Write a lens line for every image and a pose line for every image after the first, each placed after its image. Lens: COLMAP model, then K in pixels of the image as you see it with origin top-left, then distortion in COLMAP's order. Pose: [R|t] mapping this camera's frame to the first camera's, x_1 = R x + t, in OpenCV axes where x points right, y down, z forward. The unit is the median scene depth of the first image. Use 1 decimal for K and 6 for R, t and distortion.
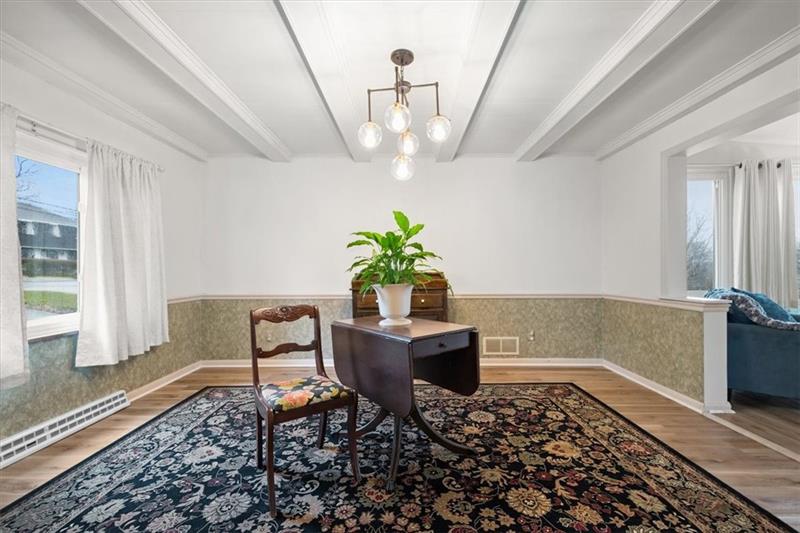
lens RADIAL K [[354.5, 0, 405.1], [0, 354.5, 270.3], [0, 0, 1]] dist [0.018382, -0.001875]
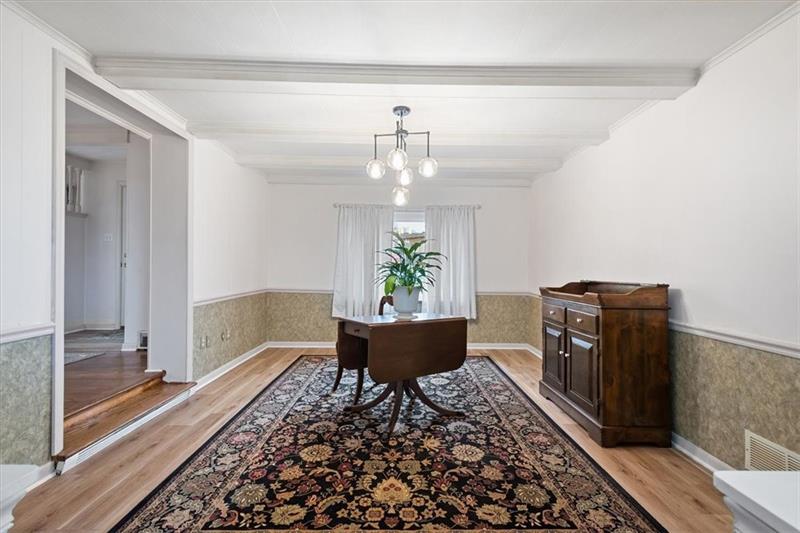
lens RADIAL K [[354.5, 0, 401.6], [0, 354.5, 263.4], [0, 0, 1]] dist [0.018382, -0.001875]
pose [[-0.004920, -0.008898, -0.999948, 1.333587], [-0.014188, 0.999860, -0.008828, -0.037024], [0.999887, 0.014144, -0.005045, 1.048924]]
